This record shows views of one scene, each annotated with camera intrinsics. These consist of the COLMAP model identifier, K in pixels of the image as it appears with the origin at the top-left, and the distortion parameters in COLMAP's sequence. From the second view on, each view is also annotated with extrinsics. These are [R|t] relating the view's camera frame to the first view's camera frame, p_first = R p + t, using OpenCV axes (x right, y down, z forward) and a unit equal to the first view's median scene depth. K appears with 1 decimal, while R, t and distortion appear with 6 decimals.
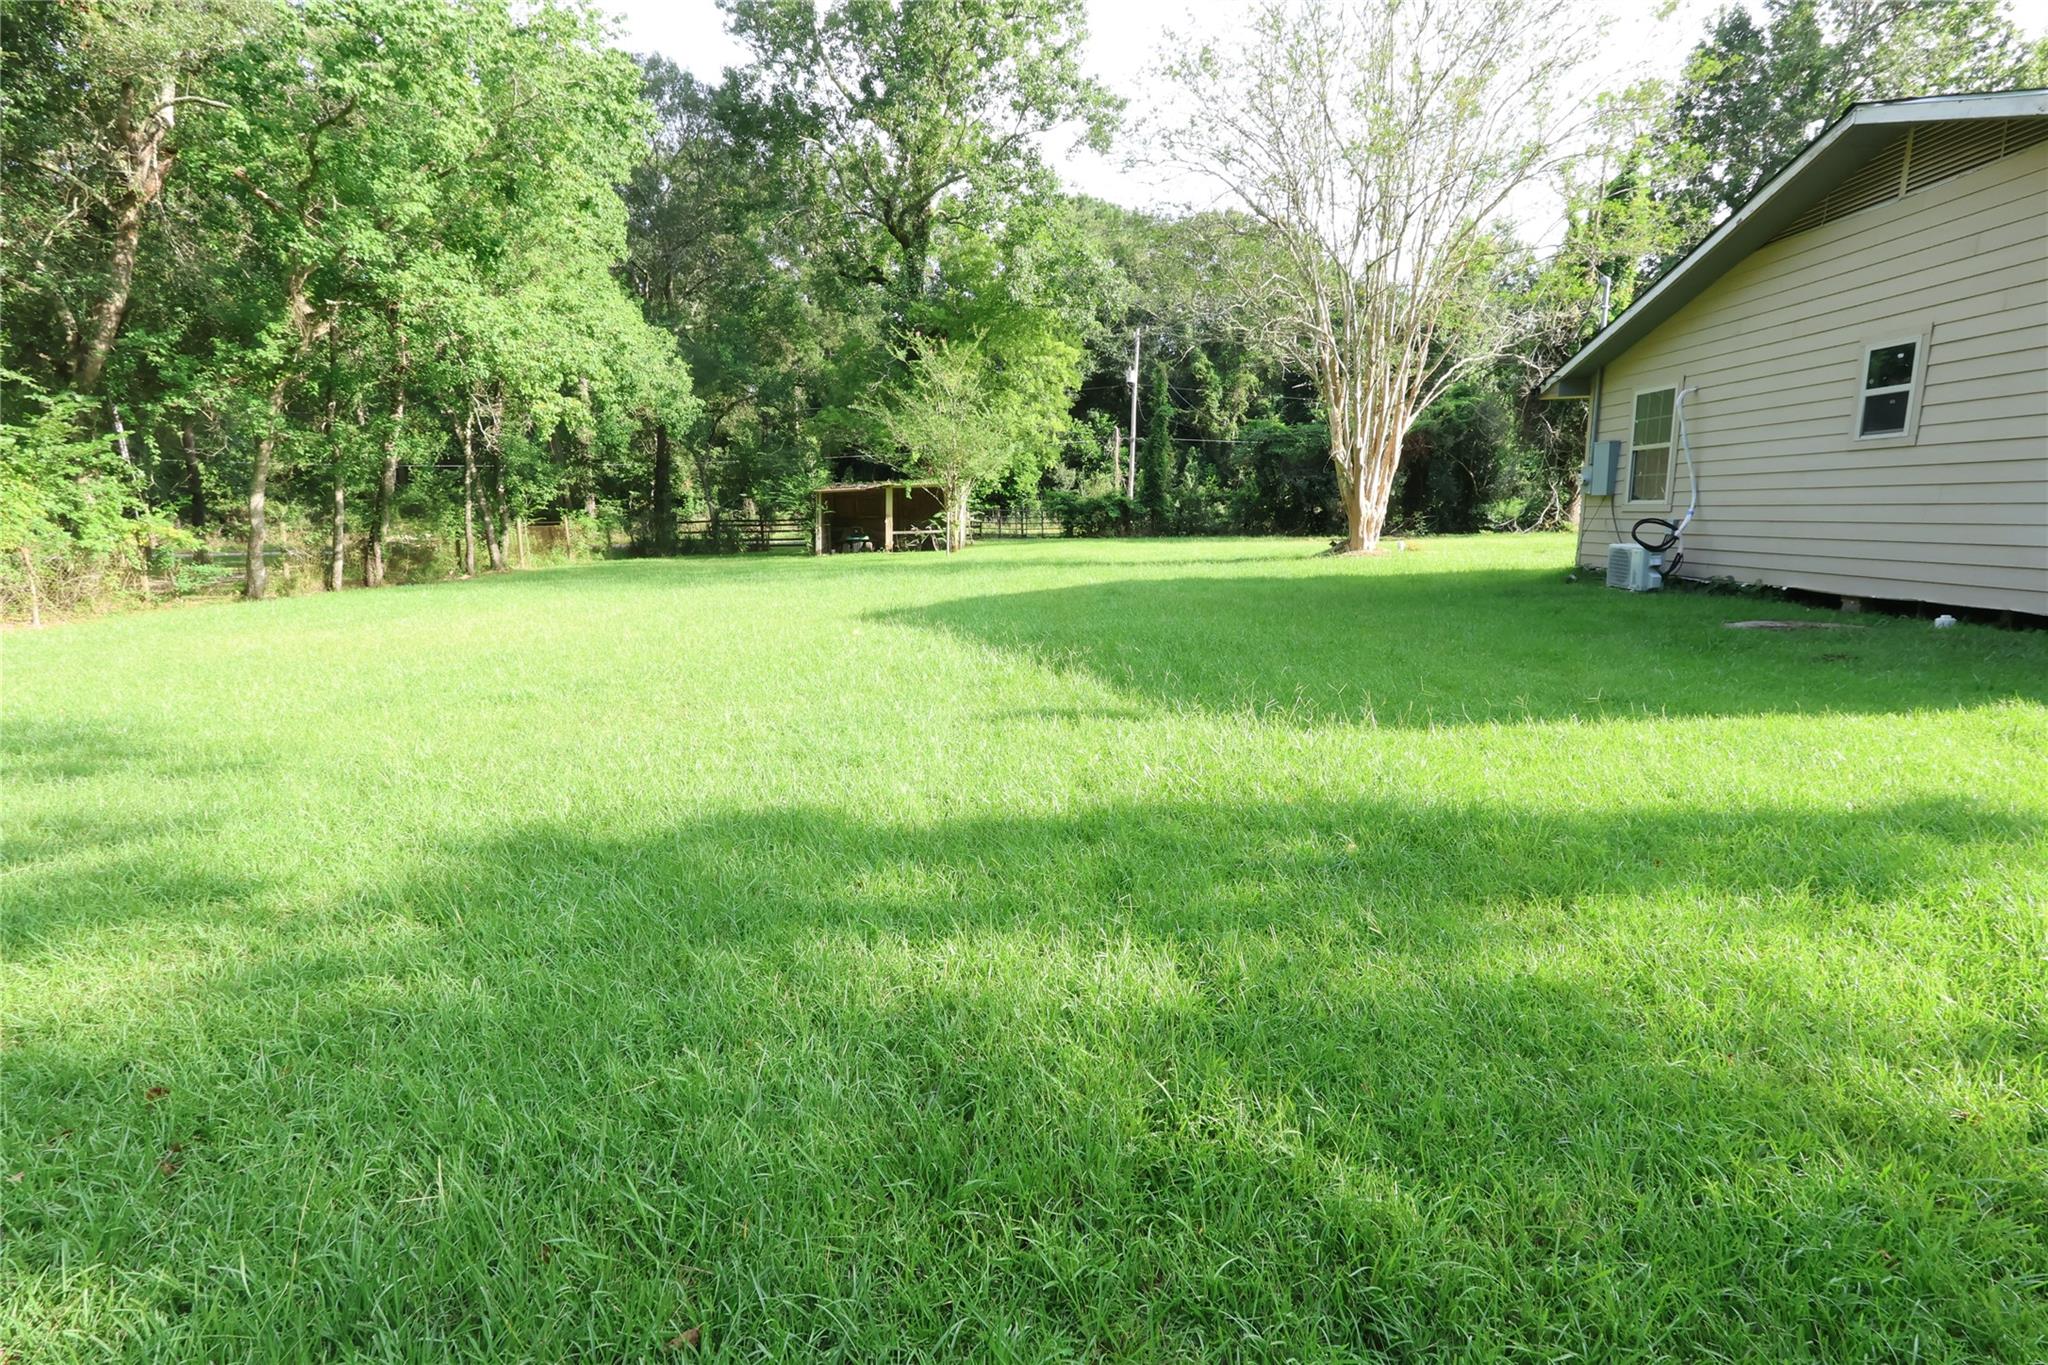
lens RADIAL K [[933.7, 0, 1031.1], [0, 933.7, 682.5], [0, 0, 1]] dist [-0.007371, 0.002073]
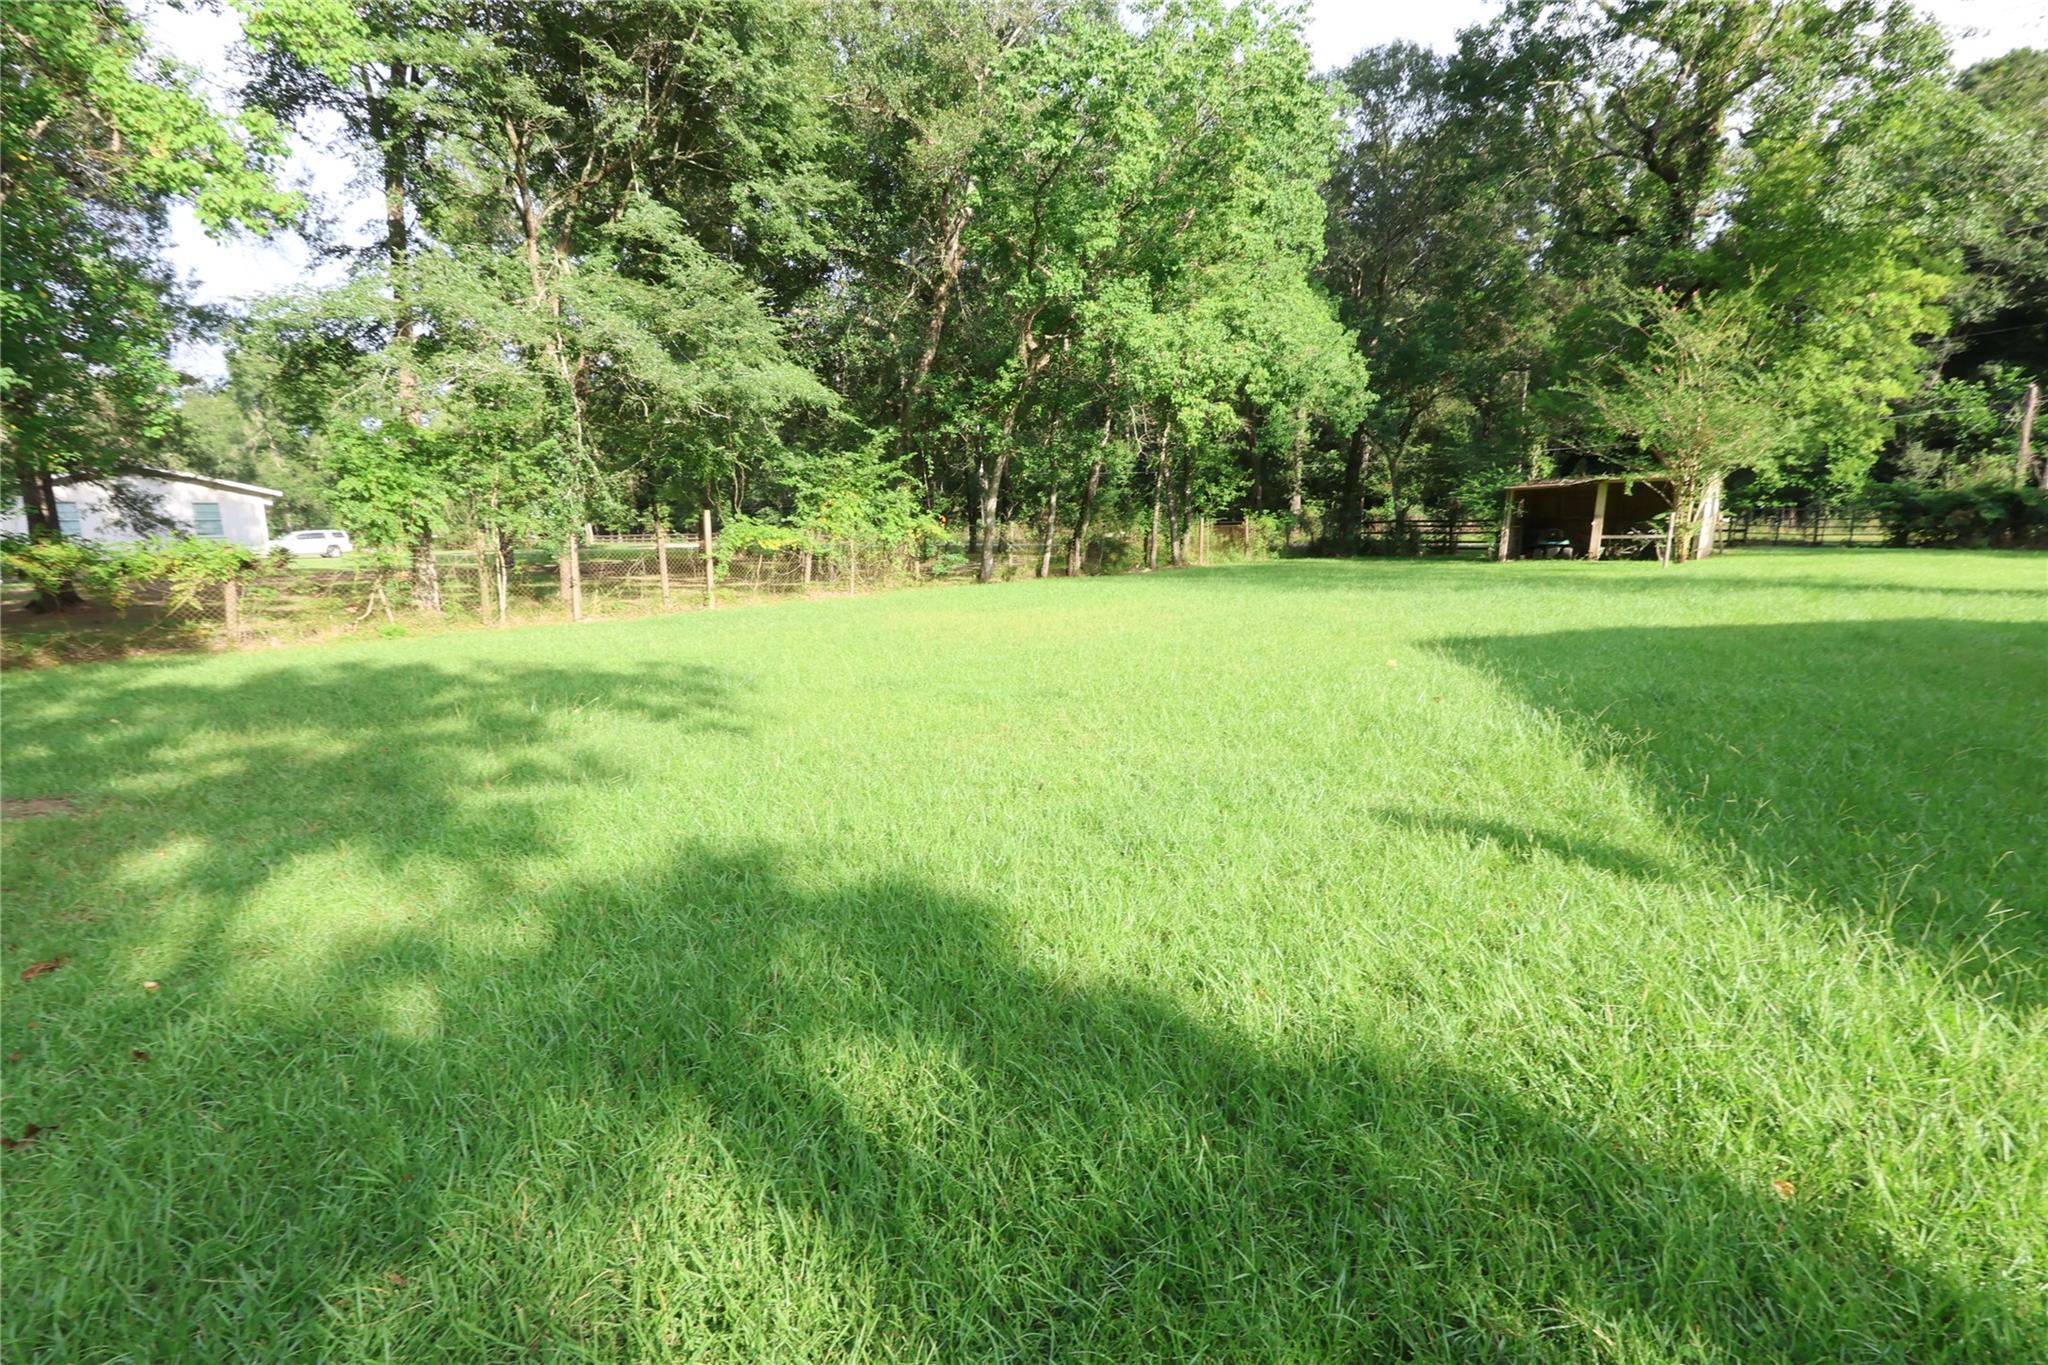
lens RADIAL K [[933.7, 0, 1031.1], [0, 933.7, 682.5], [0, 0, 1]] dist [-0.007371, 0.002073]
pose [[0.745615, 0.117974, -0.655851, 0.037634], [-0.117147, 0.992082, 0.045275, -0.012355], [0.655999, 0.043073, 0.753532, 0.059776]]
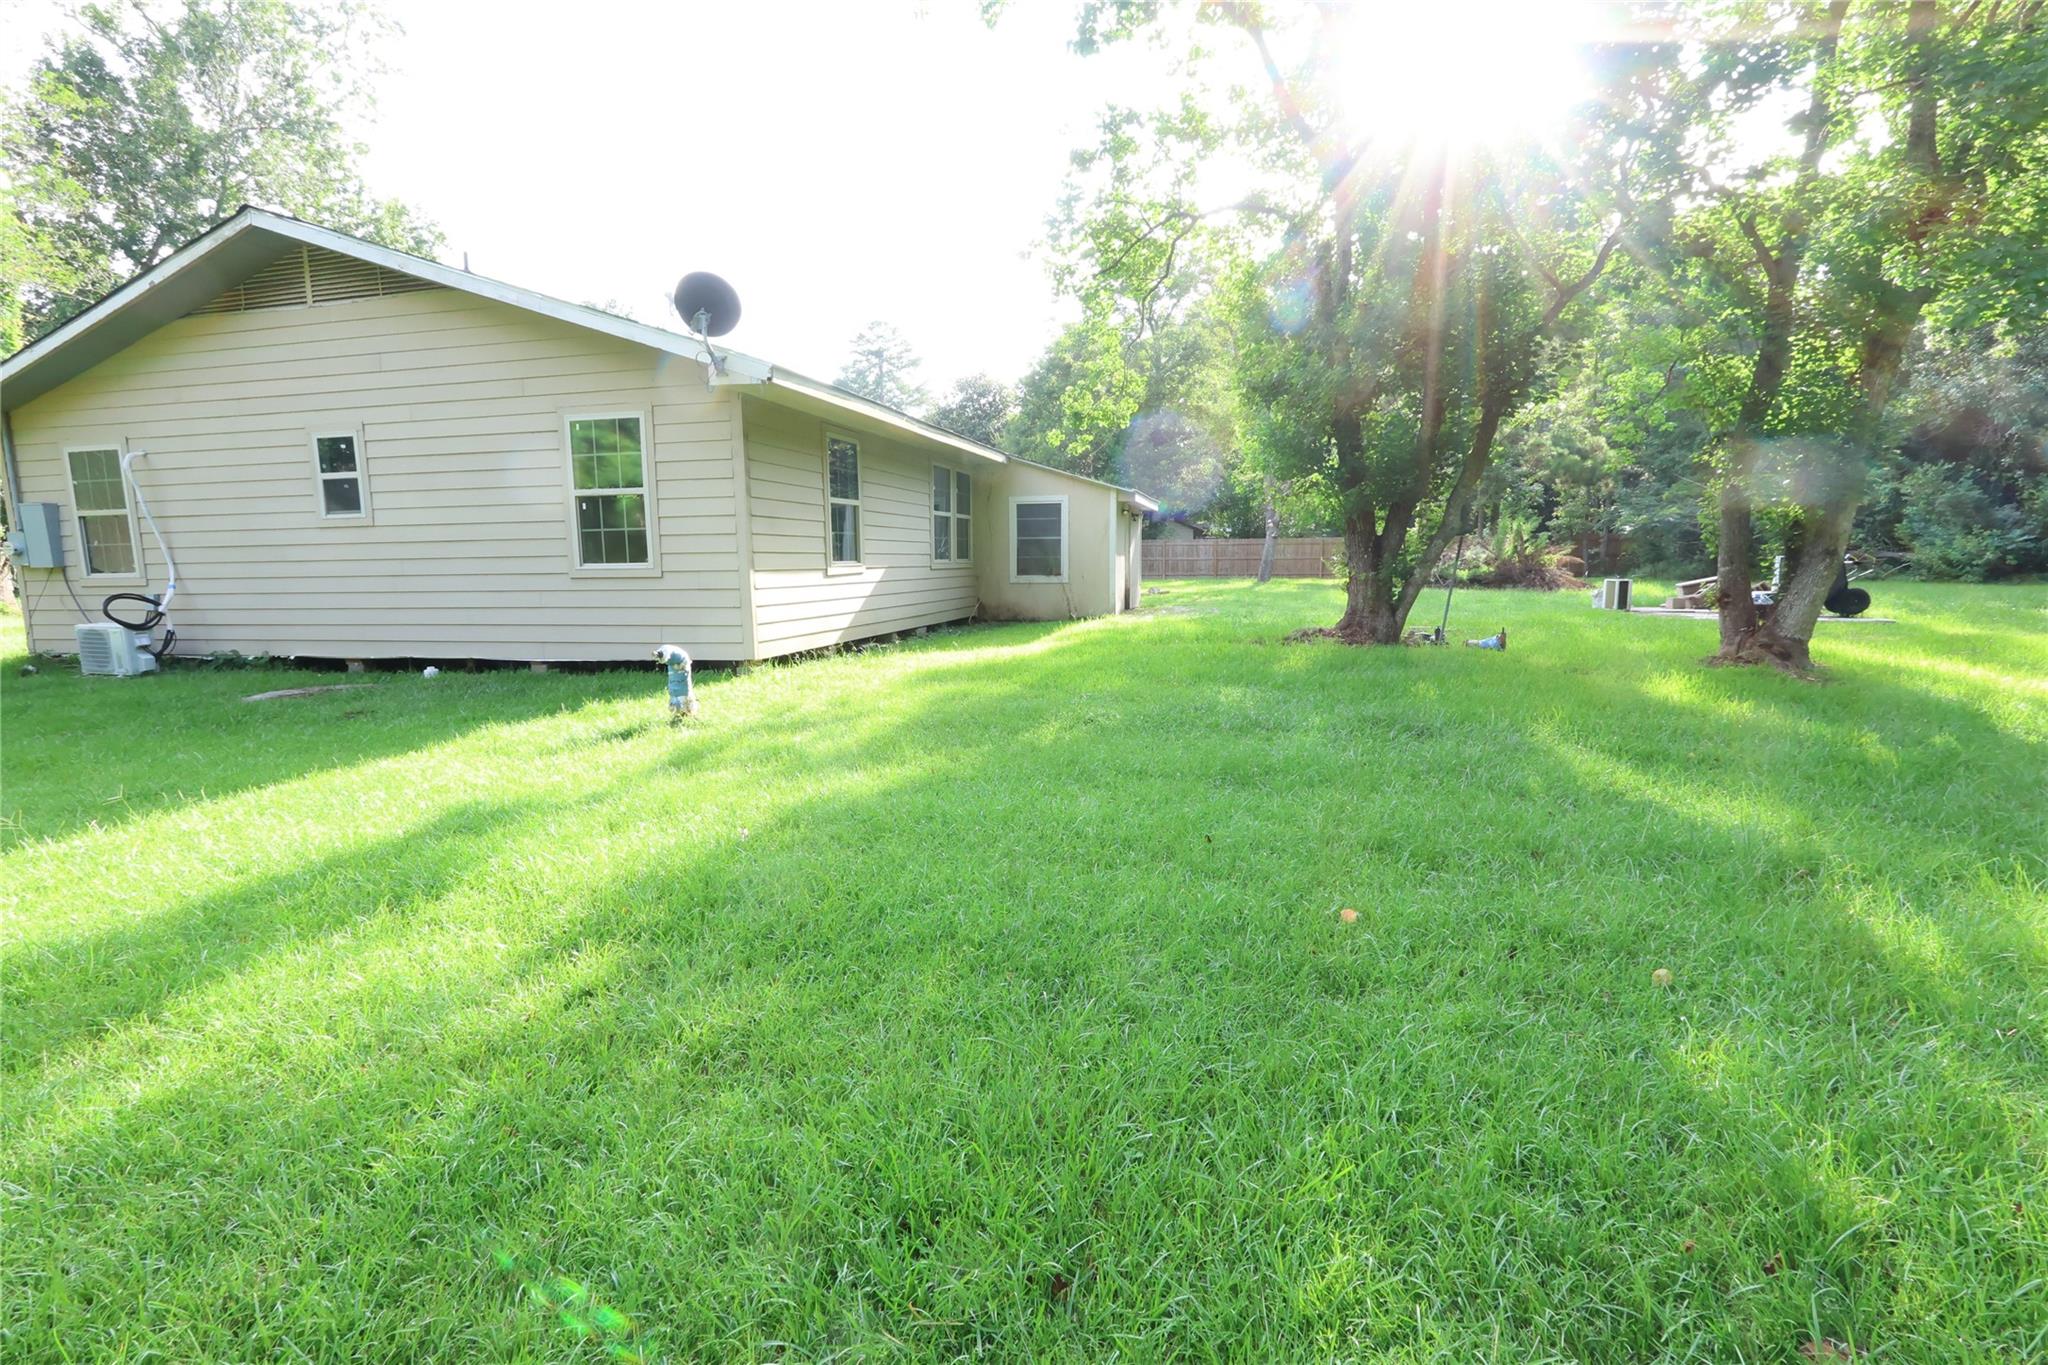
lens RADIAL K [[933.7, 0, 1031.1], [0, 933.7, 682.5], [0, 0, 1]] dist [-0.007371, 0.002073]
pose [[0.213467, -0.115708, 0.970074, -0.022328], [0.188650, 0.979155, 0.075278, 0.003576], [-0.958563, 0.166935, 0.230846, -0.021729]]
